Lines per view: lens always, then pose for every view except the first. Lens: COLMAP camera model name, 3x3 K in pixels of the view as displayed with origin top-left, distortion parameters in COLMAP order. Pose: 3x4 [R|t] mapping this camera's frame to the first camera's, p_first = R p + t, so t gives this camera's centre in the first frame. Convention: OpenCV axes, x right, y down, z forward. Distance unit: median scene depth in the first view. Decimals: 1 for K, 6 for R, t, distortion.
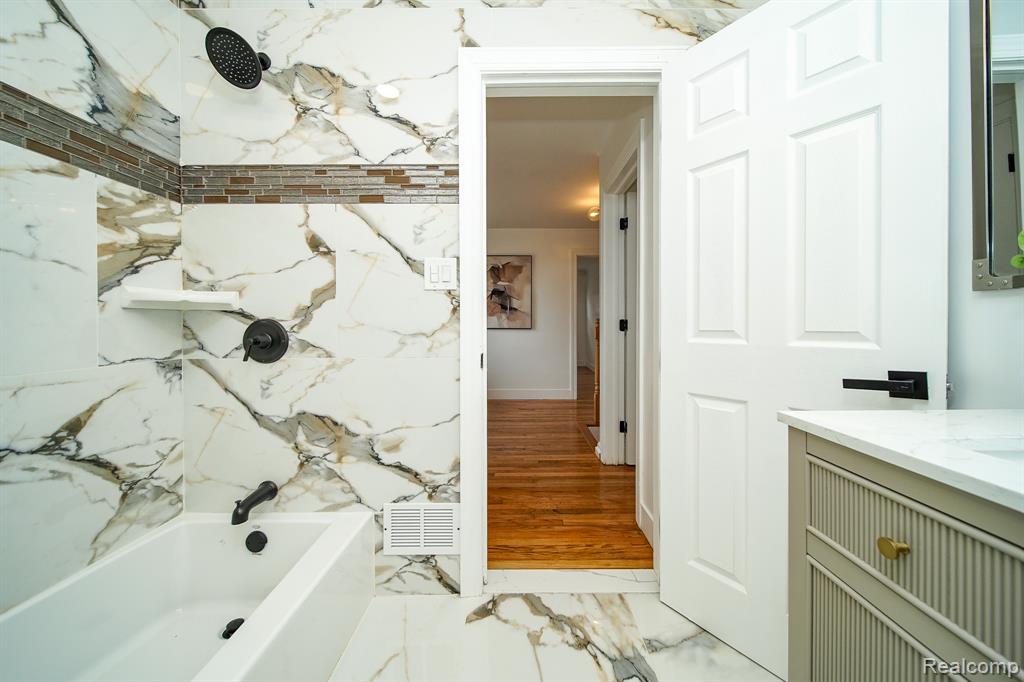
lens RADIAL K [[365.9, 0, 512.5], [0, 365.9, 337.6], [0, 0, 1]] dist [-0.001238, -0.000248]
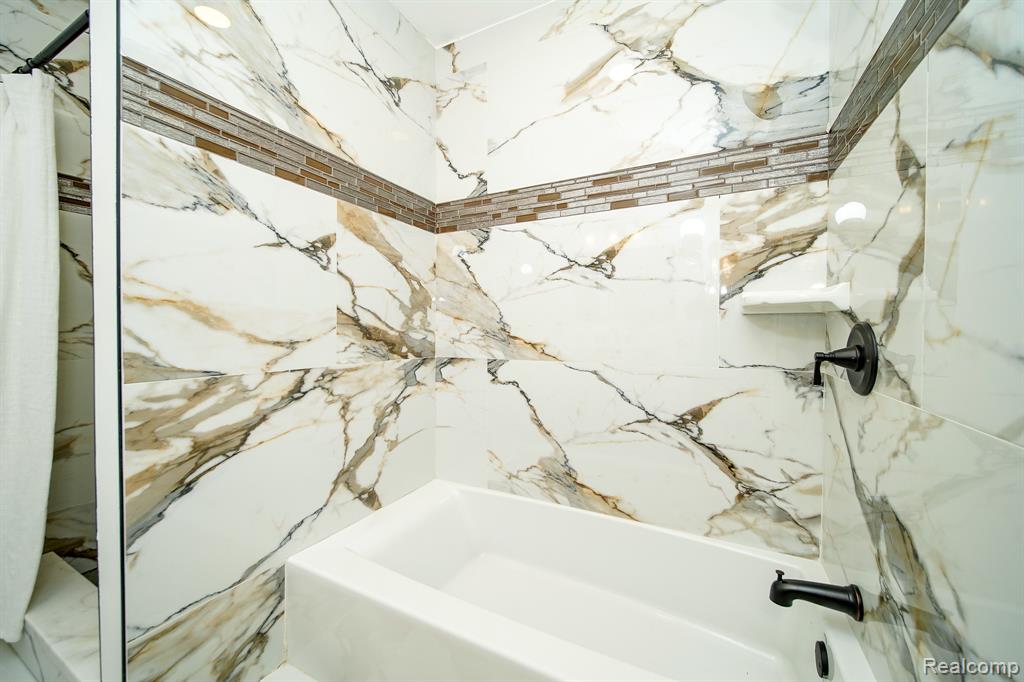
lens RADIAL K [[365.9, 0, 512.5], [0, 365.9, 337.6], [0, 0, 1]] dist [-0.001238, -0.000248]
pose [[-0.413569, 0.023251, -0.910176, 0.132566], [-0.034345, 0.998564, 0.041115, -0.034232], [0.909825, 0.048264, -0.412177, 0.814552]]
